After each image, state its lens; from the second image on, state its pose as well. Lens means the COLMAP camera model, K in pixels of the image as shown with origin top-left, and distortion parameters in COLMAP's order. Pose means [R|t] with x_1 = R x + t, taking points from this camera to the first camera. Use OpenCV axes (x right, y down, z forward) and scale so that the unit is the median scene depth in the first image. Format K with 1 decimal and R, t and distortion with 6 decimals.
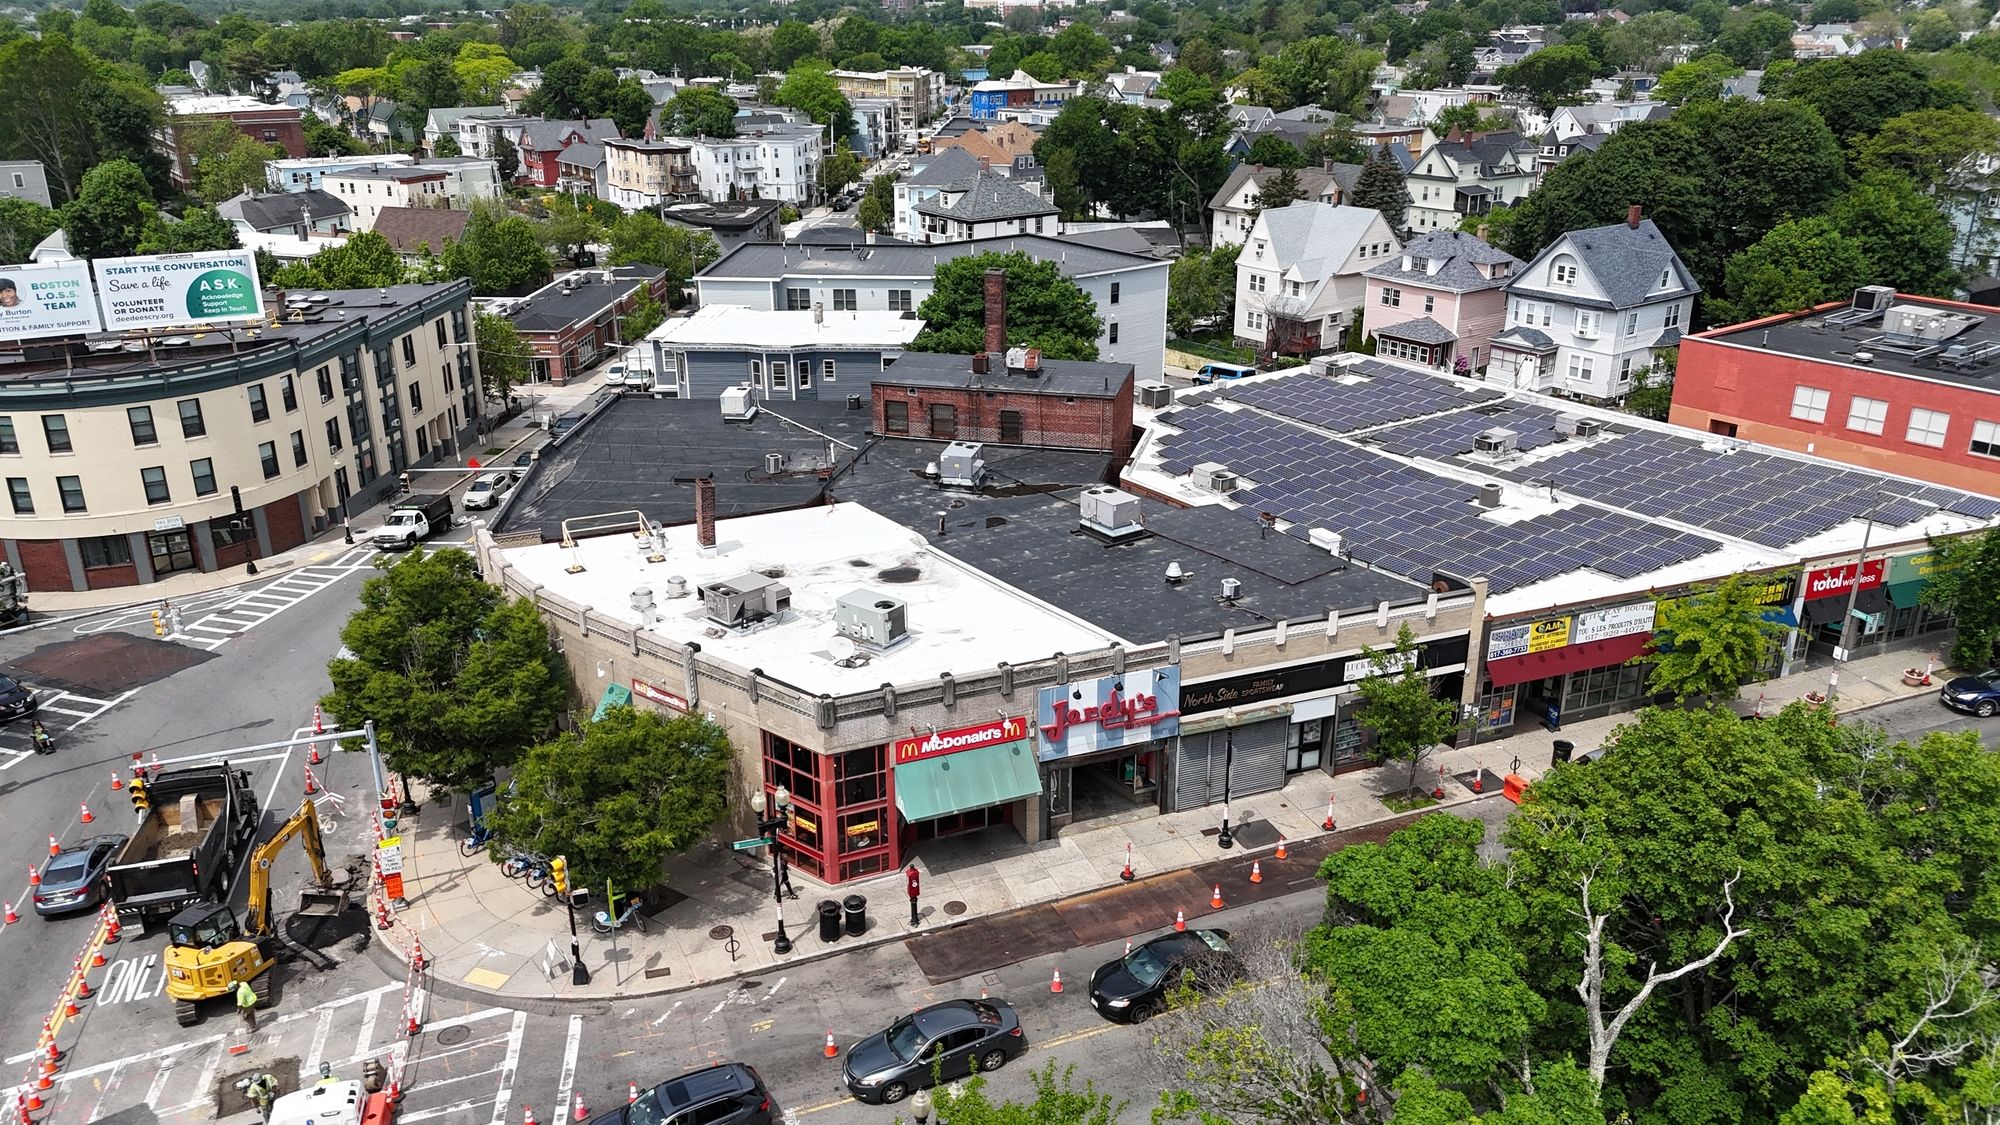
lens RADIAL K [[1490.3, 0, 999.4], [0, 1490.3, 566.0], [0, 0, 1]] dist [0.044050, -0.043437]
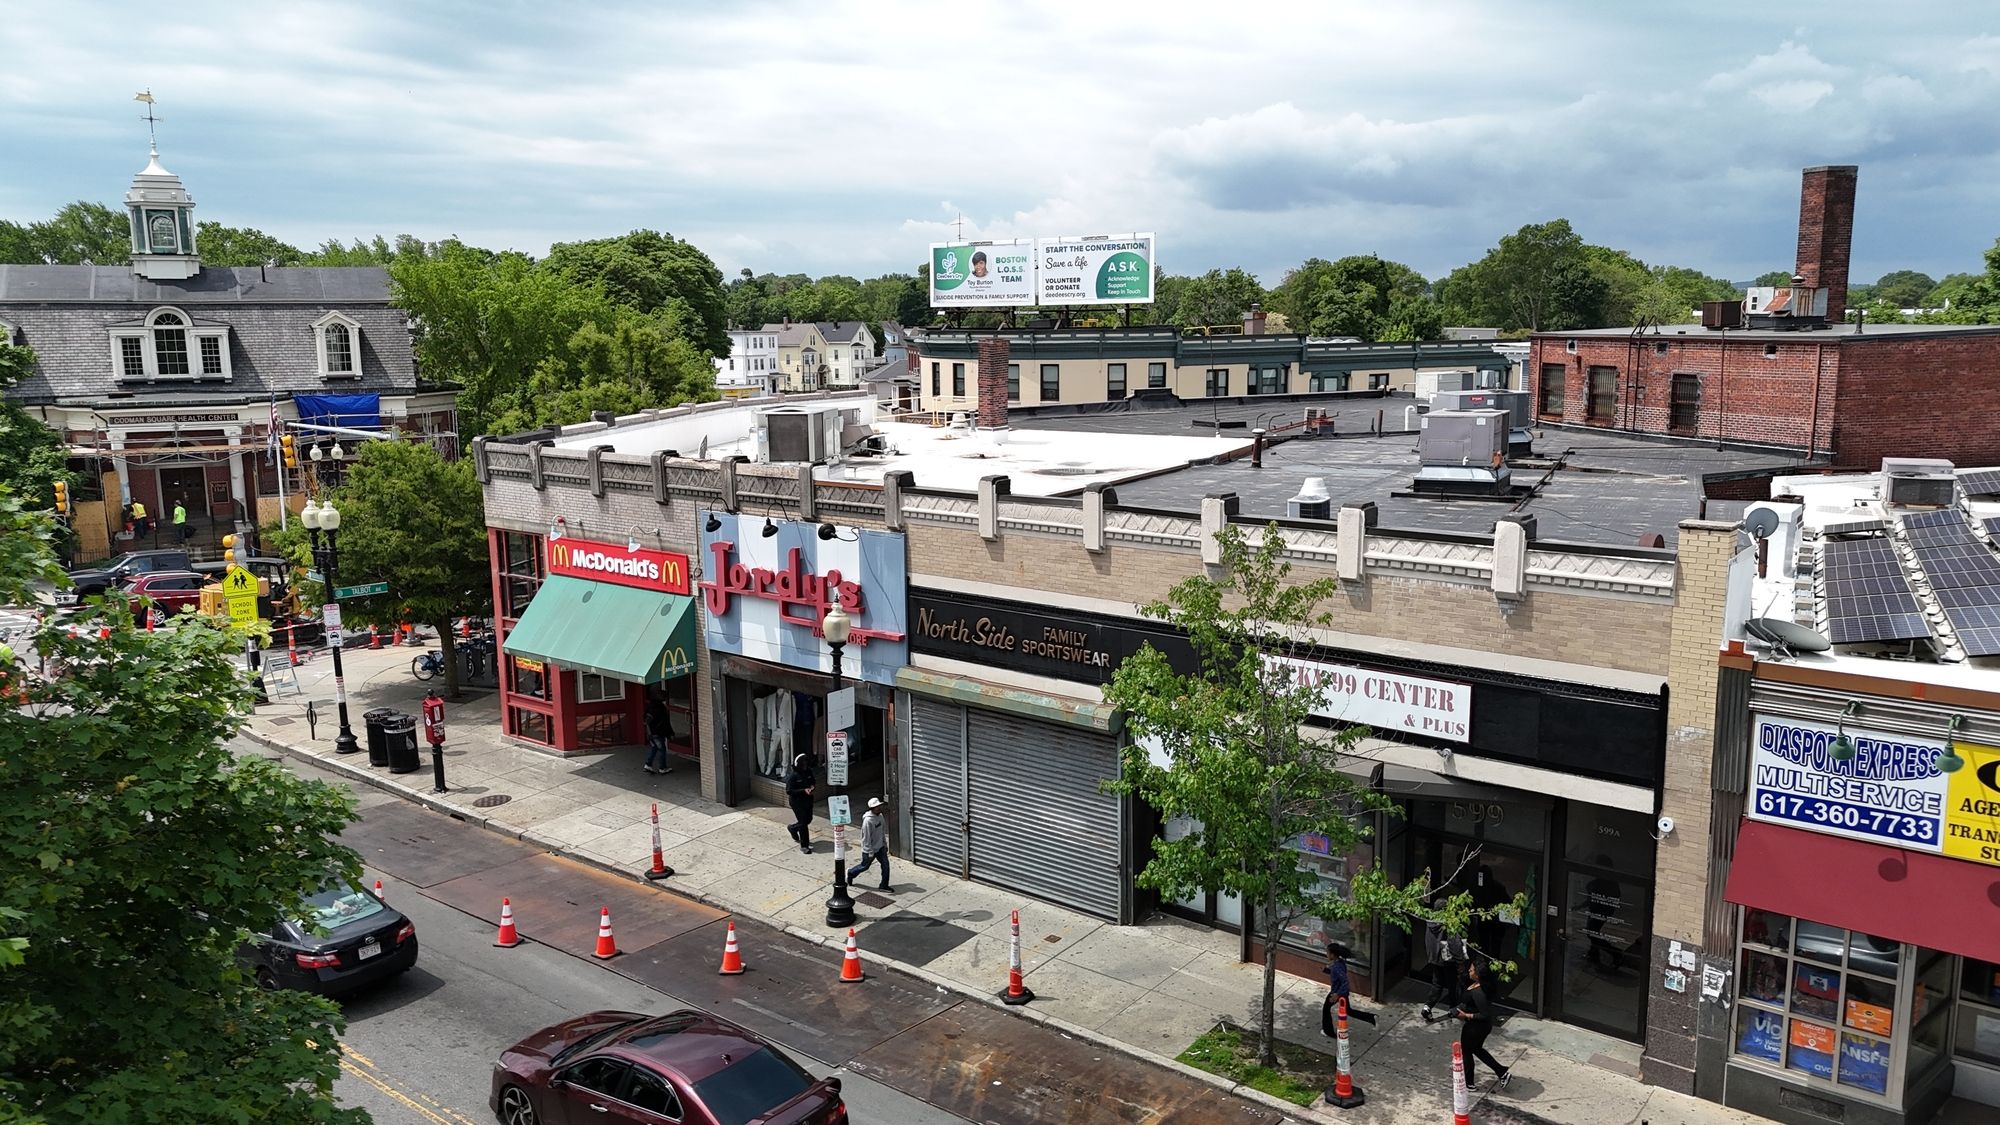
lens RADIAL K [[1490.3, 0, 1003.0], [0, 1490.3, 566.8], [0, 0, 1]] dist [0.044050, -0.043437]
pose [[0.466369, 0.137730, -0.873802, 0.507829], [-0.307138, 0.951563, -0.013940, 0.065250], [0.829558, 0.274879, 0.486082, 0.706357]]
